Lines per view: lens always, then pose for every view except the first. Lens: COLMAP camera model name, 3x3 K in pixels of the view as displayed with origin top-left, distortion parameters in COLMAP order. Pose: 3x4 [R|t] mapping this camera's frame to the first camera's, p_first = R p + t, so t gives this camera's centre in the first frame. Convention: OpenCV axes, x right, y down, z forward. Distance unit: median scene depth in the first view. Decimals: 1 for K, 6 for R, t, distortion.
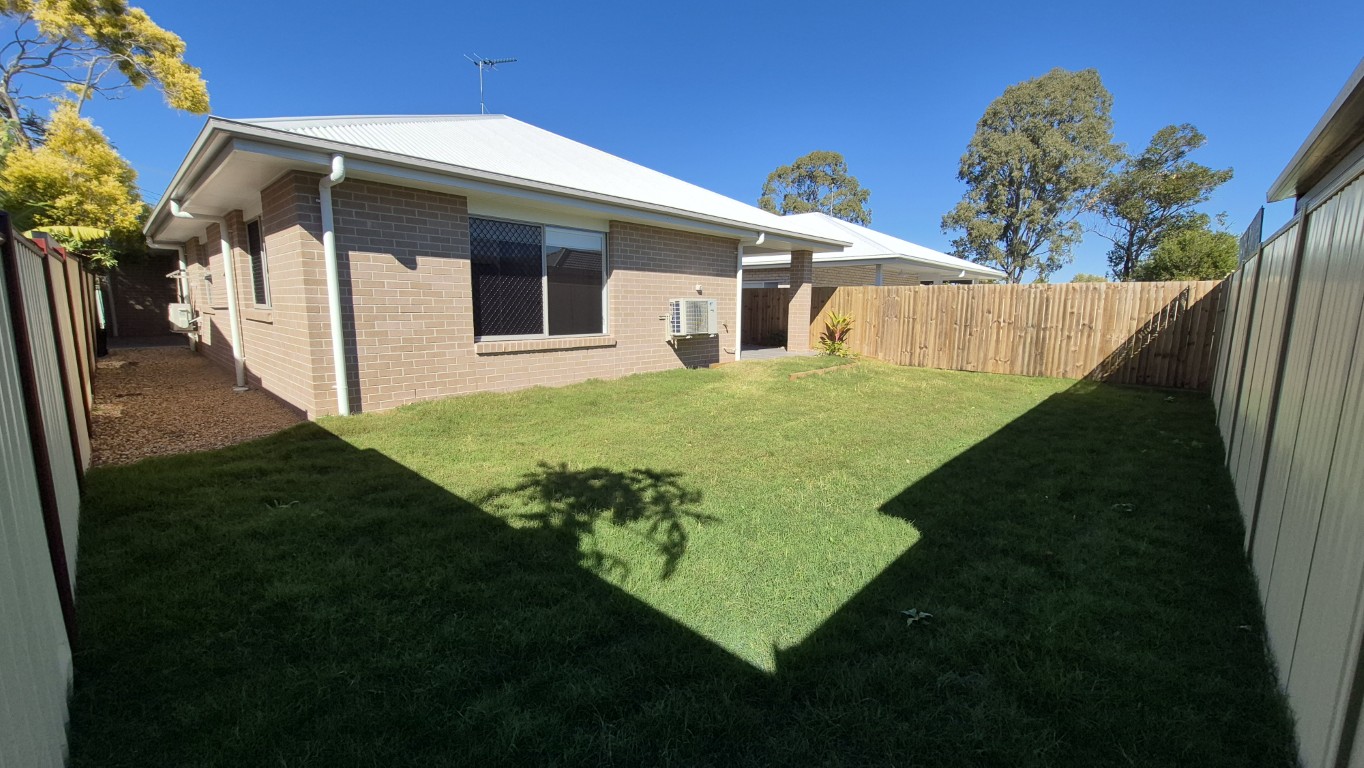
lens RADIAL K [[536.8, 0, 684.2], [0, 536.8, 380.0], [0, 0, 1]] dist [-0.003849, 0.000819]
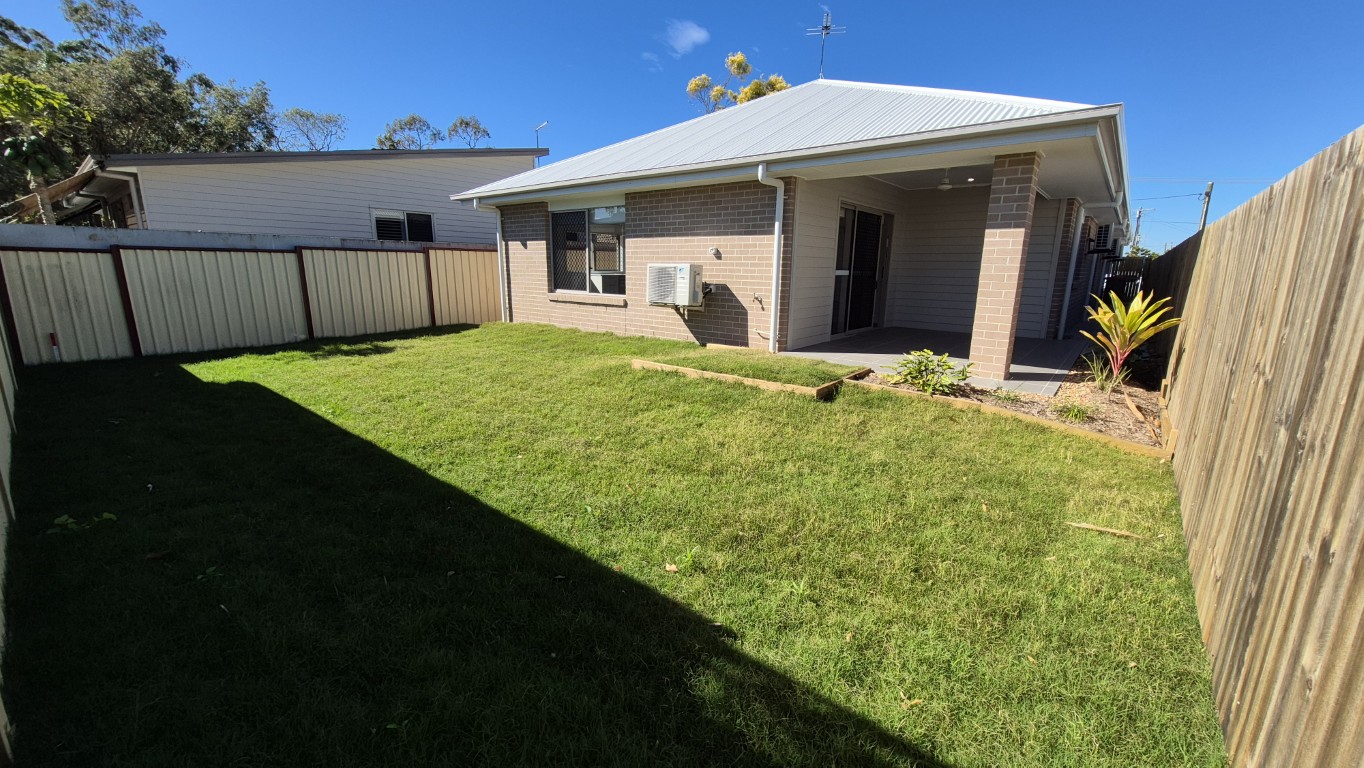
lens RADIAL K [[536.8, 0, 684.8], [0, 536.8, 385.4], [0, 0, 1]] dist [-0.003849, 0.000819]
pose [[0.062531, 0.202110, -0.977364, 0.997186], [-0.158510, 0.968863, 0.190211, -0.135318], [0.985375, 0.143028, 0.092620, 1.020189]]
